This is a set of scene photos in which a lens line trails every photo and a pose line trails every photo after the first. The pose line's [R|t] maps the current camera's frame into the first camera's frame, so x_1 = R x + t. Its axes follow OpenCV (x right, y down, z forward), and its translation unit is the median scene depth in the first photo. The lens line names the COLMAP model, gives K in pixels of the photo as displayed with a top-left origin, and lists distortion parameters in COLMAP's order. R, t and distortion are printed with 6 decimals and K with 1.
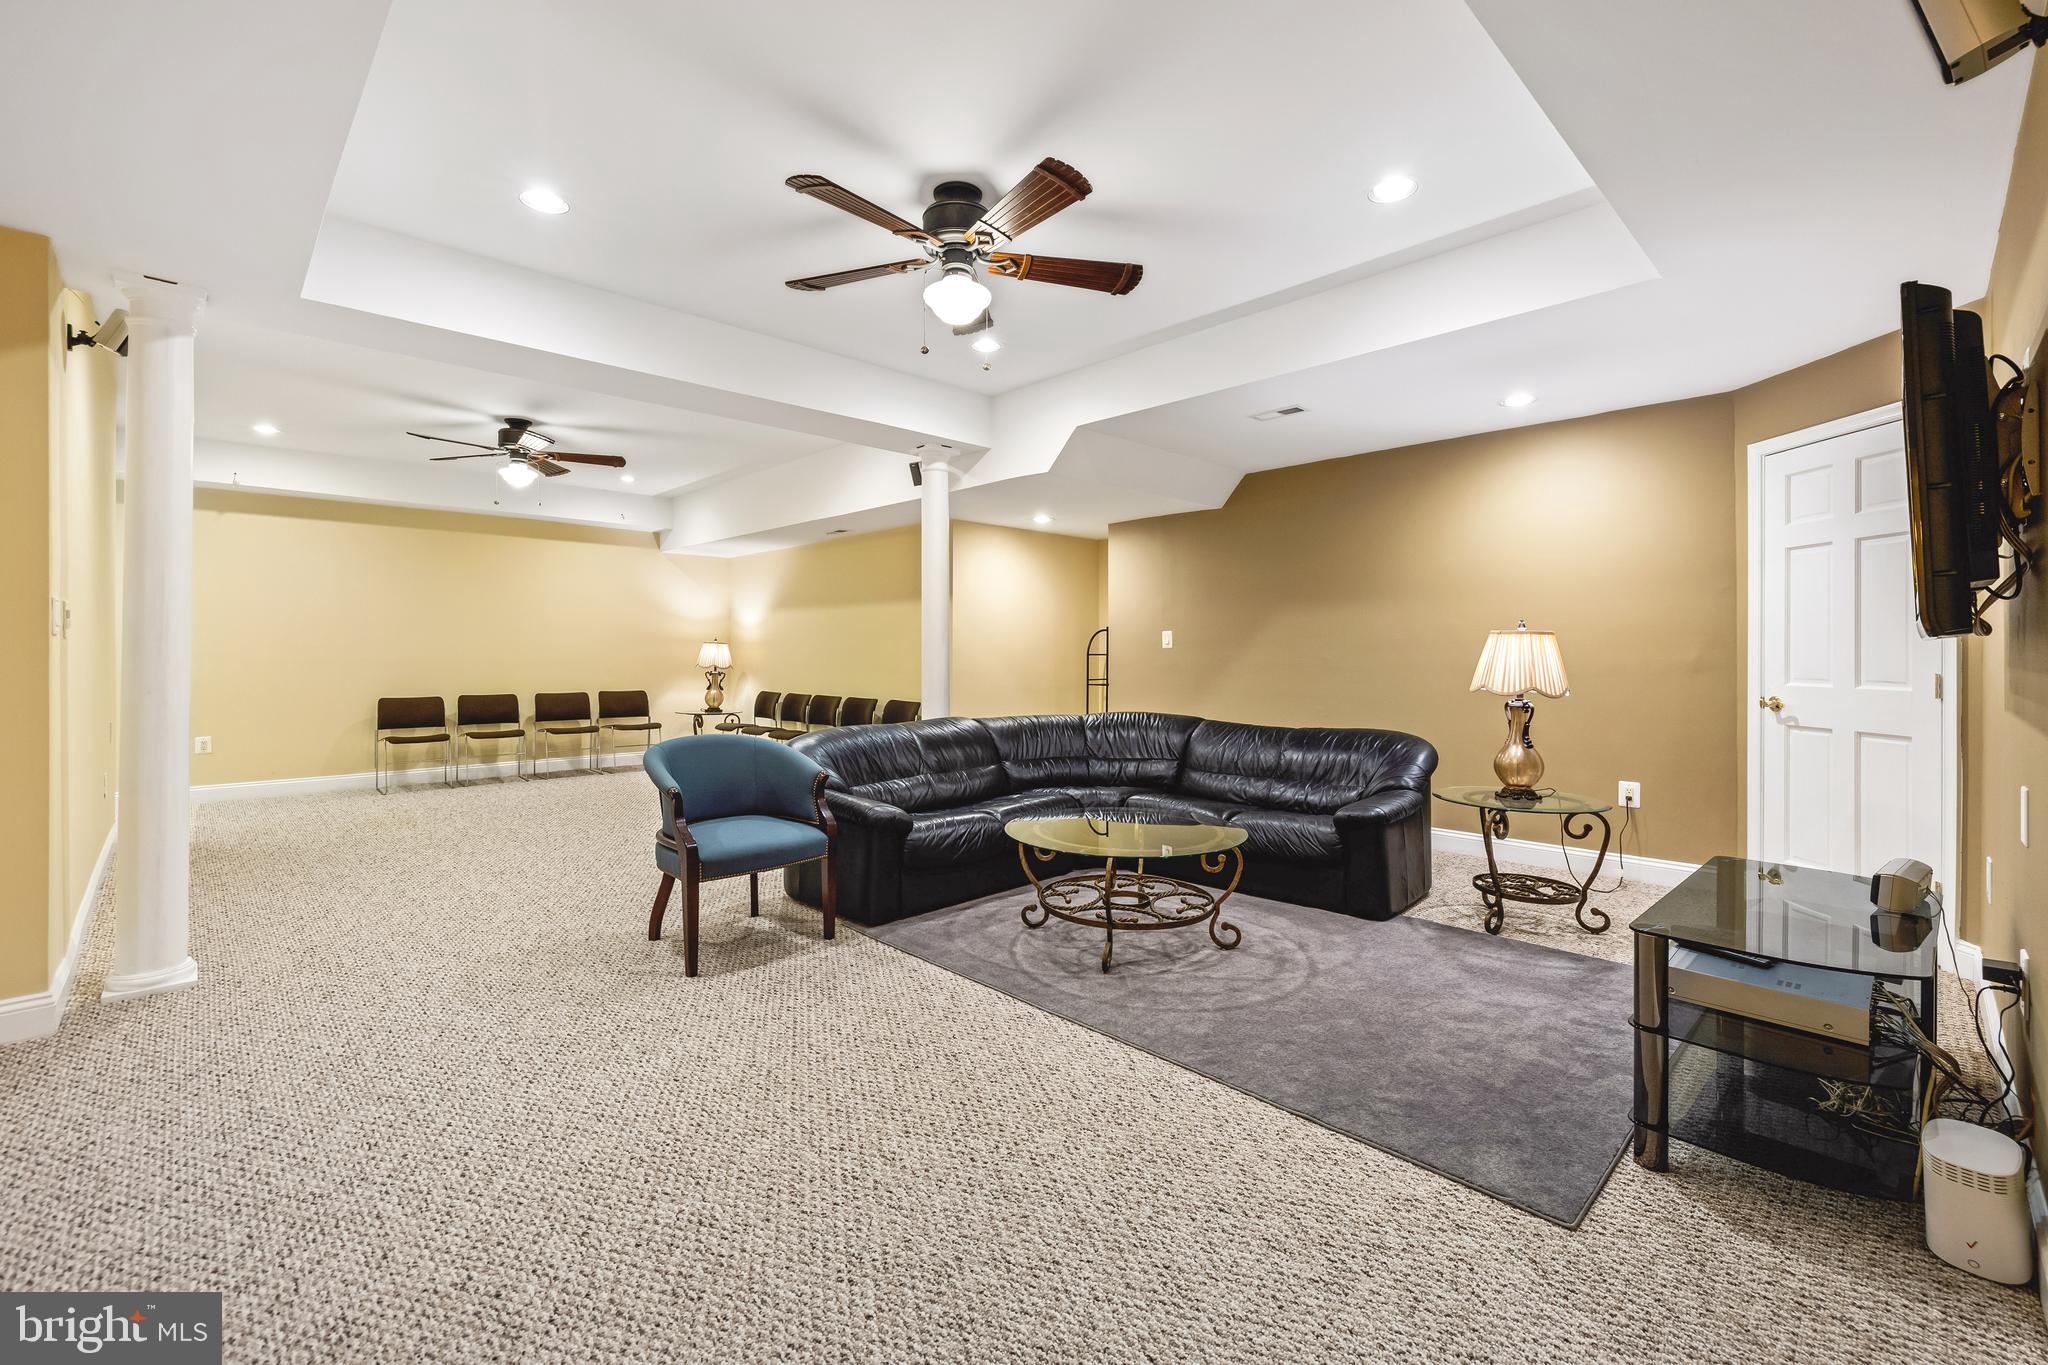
lens RADIAL K [[868.0, 0, 1000.7], [0, 868.0, 644.8], [0, 0, 1]] dist [0.001849, 0.000840]
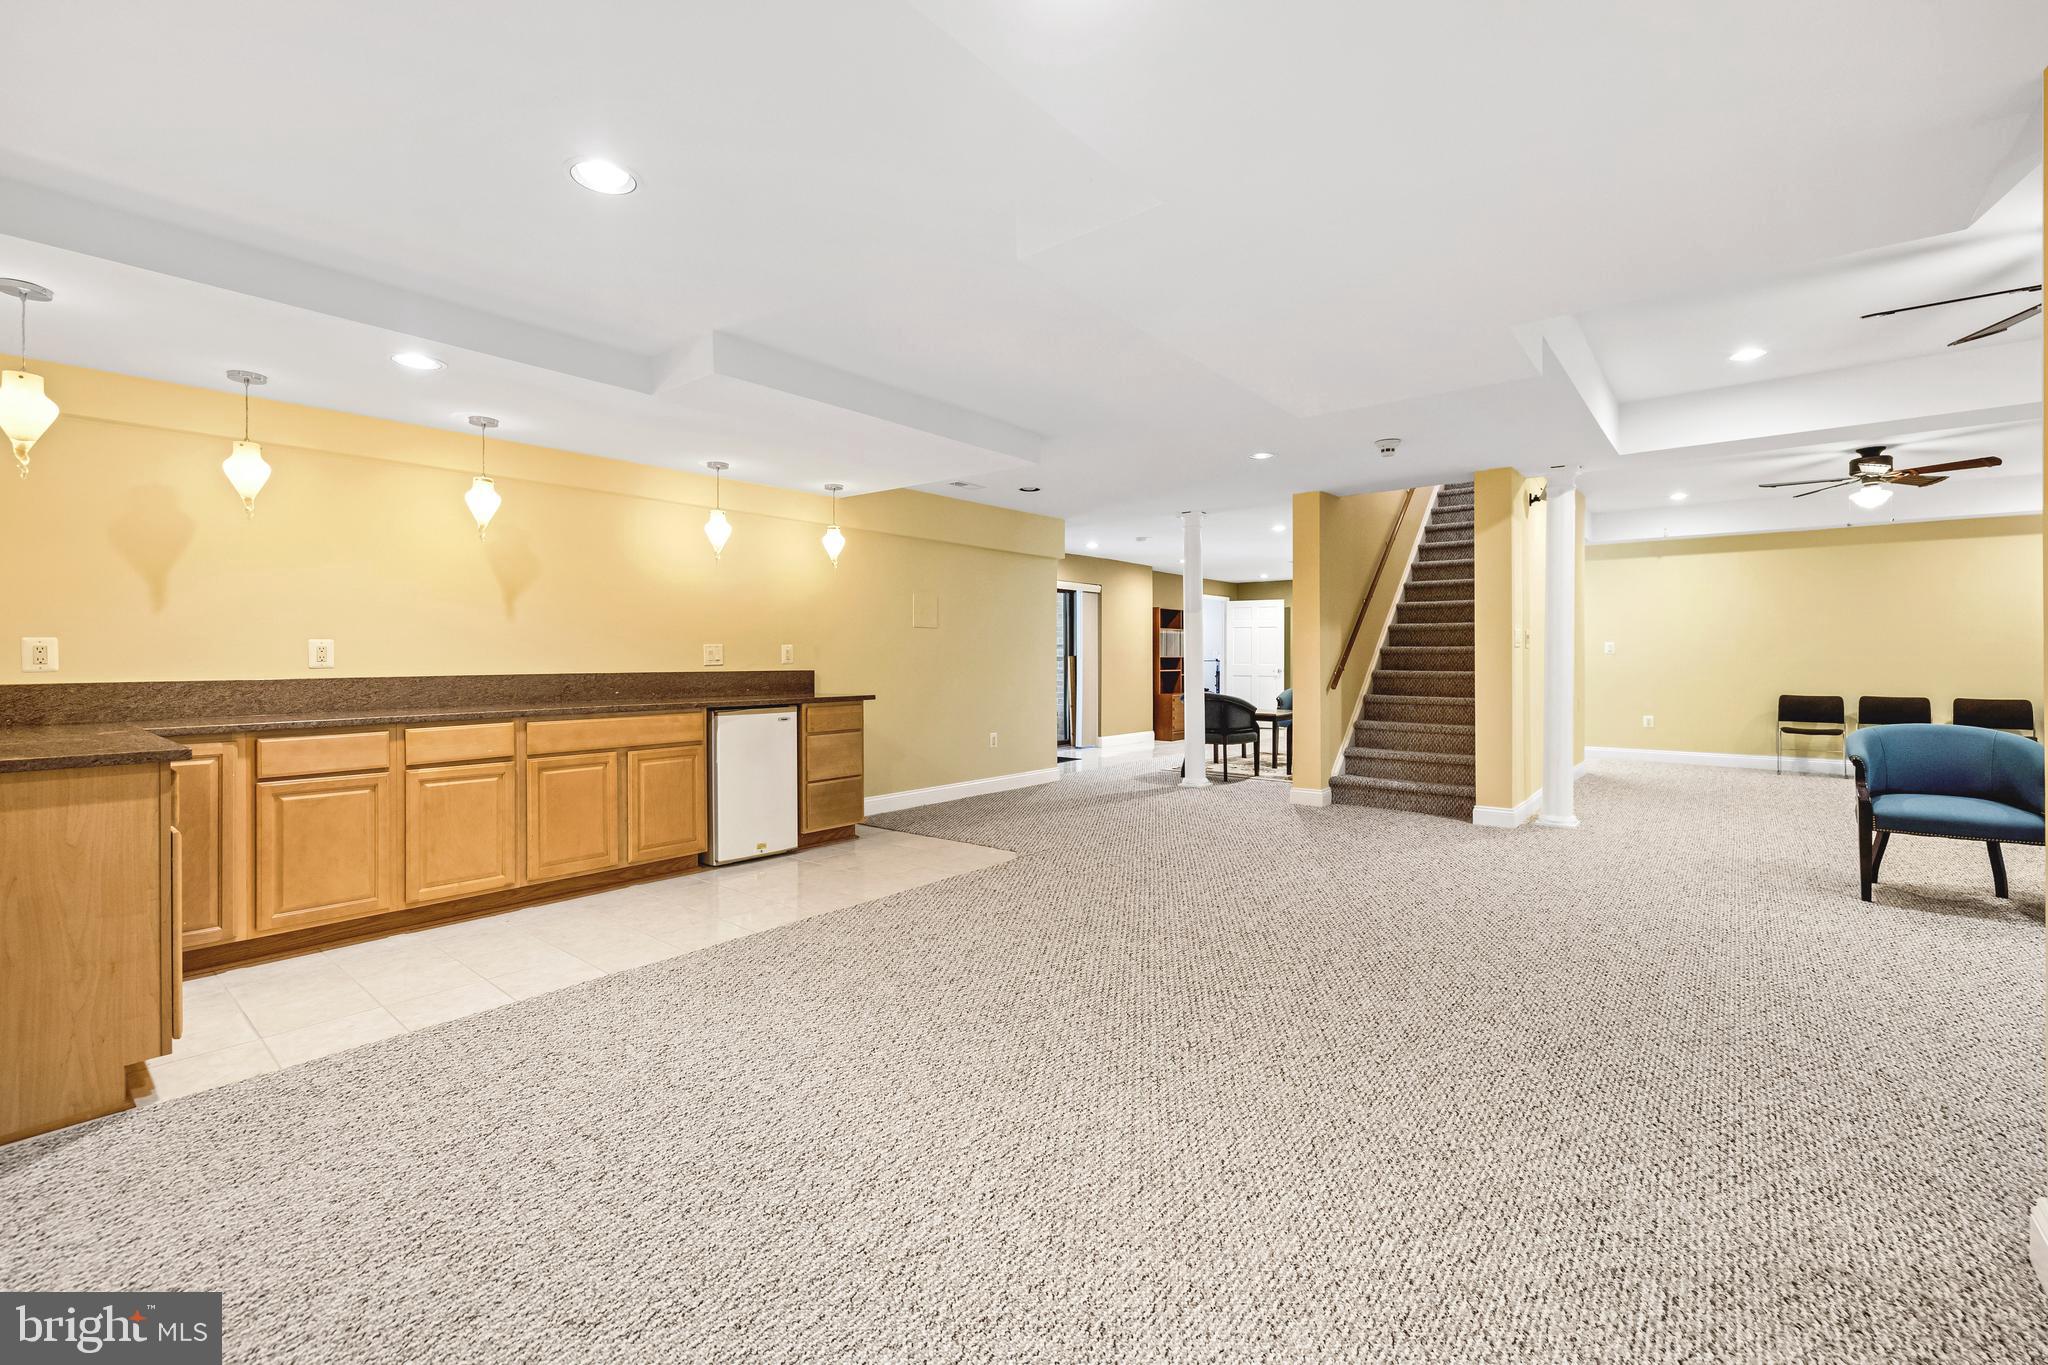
lens RADIAL K [[868.0, 0, 1034.3], [0, 868.0, 656.5], [0, 0, 1]] dist [0.001849, 0.000840]
pose [[0.135143, -0.004440, -0.990816, 0.449912], [0.010967, 0.999935, -0.002985, 0.001160], [0.990765, -0.010463, 0.135183, -0.241769]]
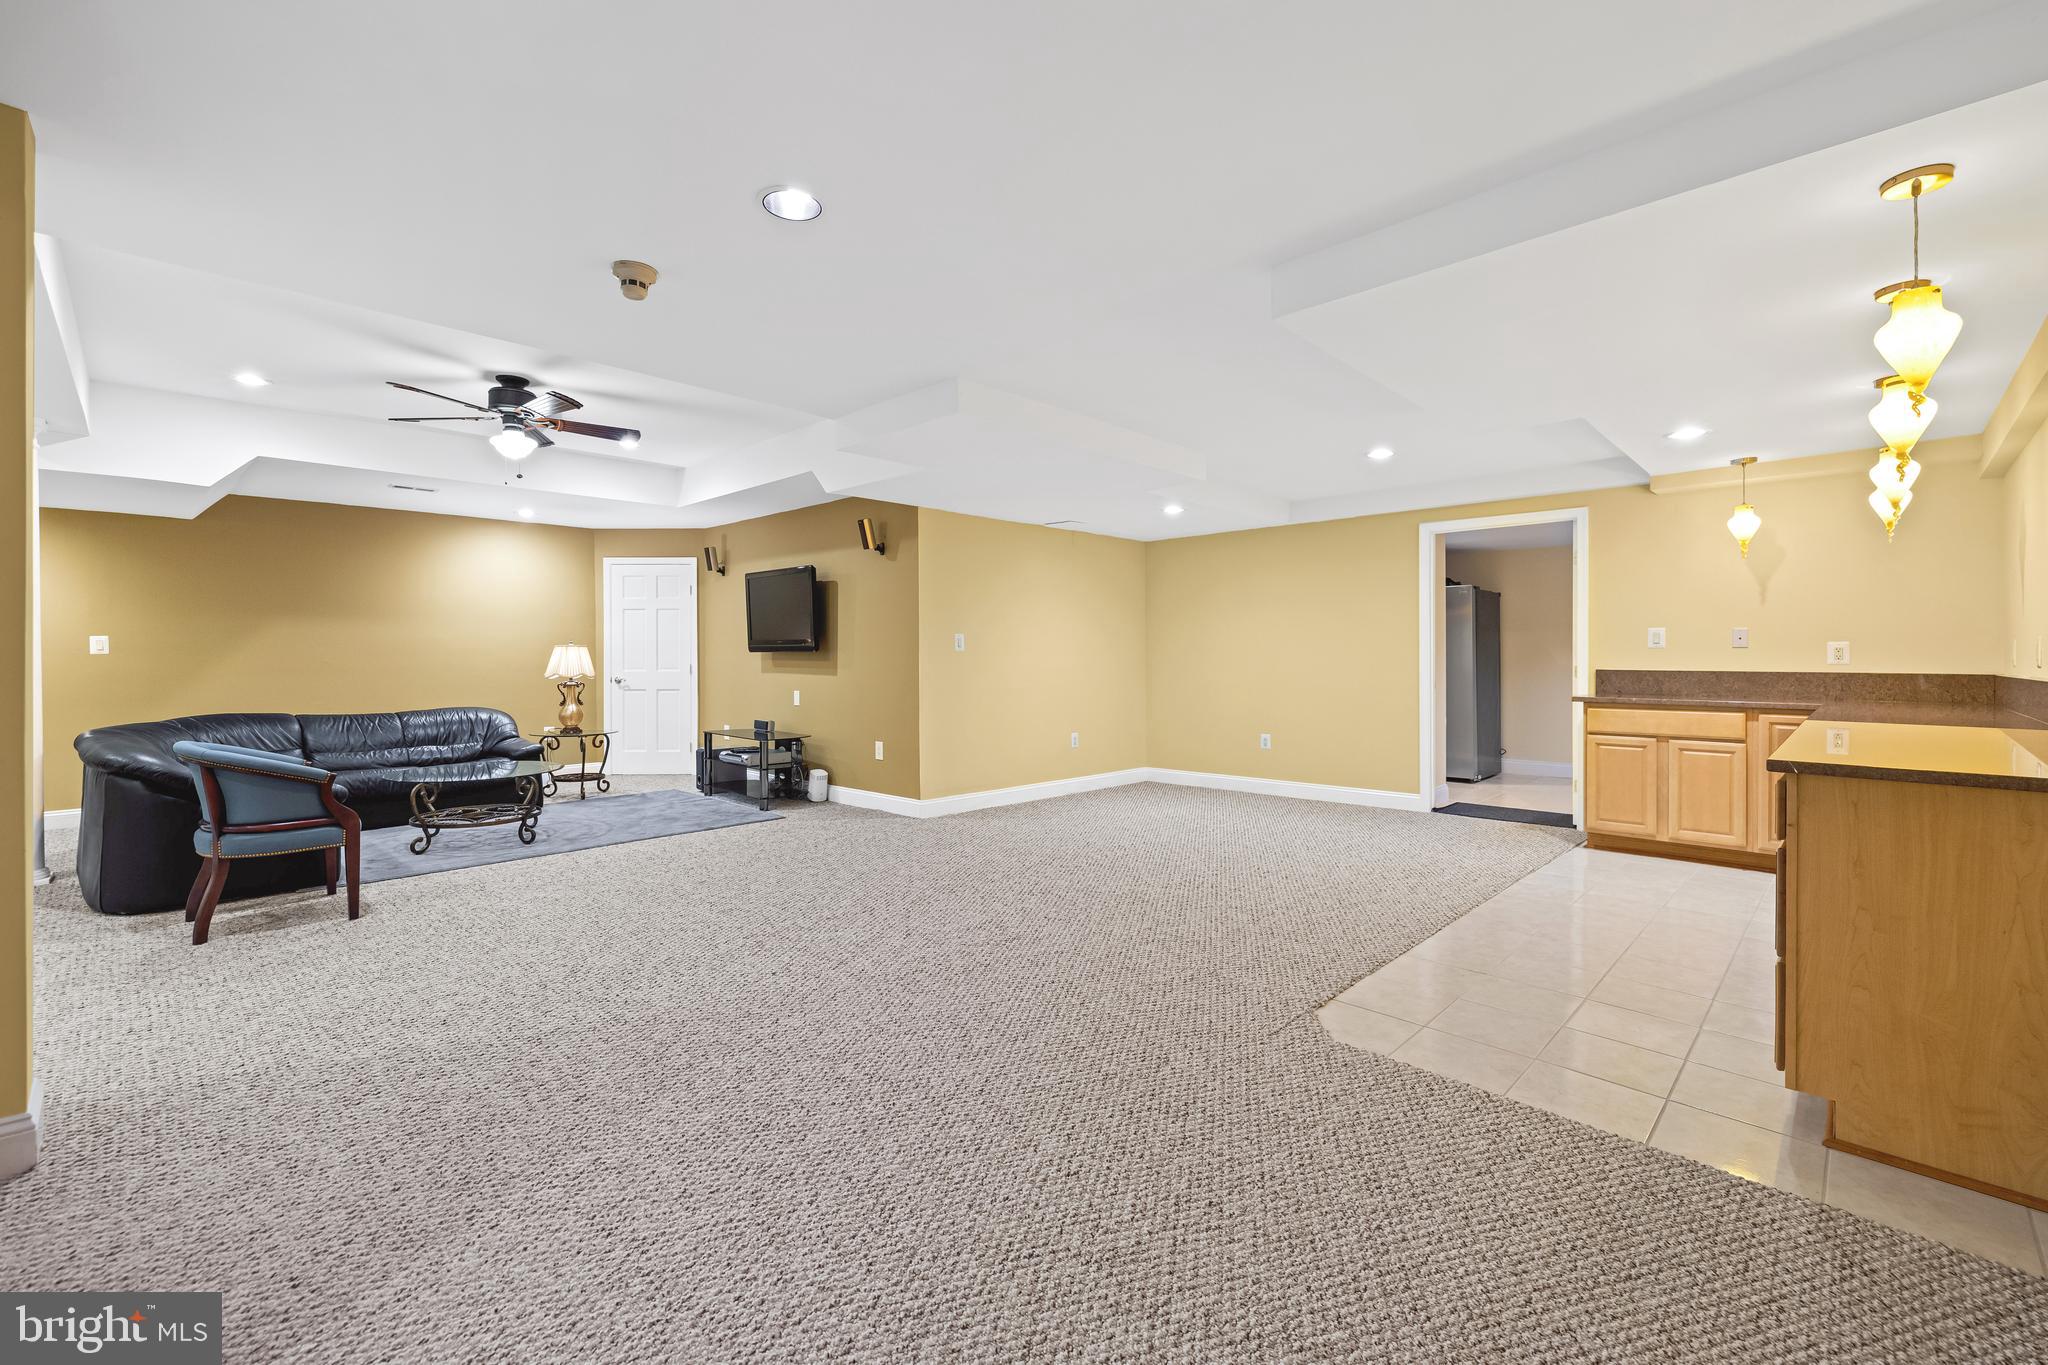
lens RADIAL K [[868.0, 0, 1016.8], [0, 868.0, 670.8], [0, 0, 1]] dist [0.001849, 0.000840]
pose [[-0.040619, -0.020997, 0.998954, -0.940766], [-0.005059, 0.999771, 0.020808, -0.003722], [-0.999162, -0.004208, -0.040716, 0.060137]]
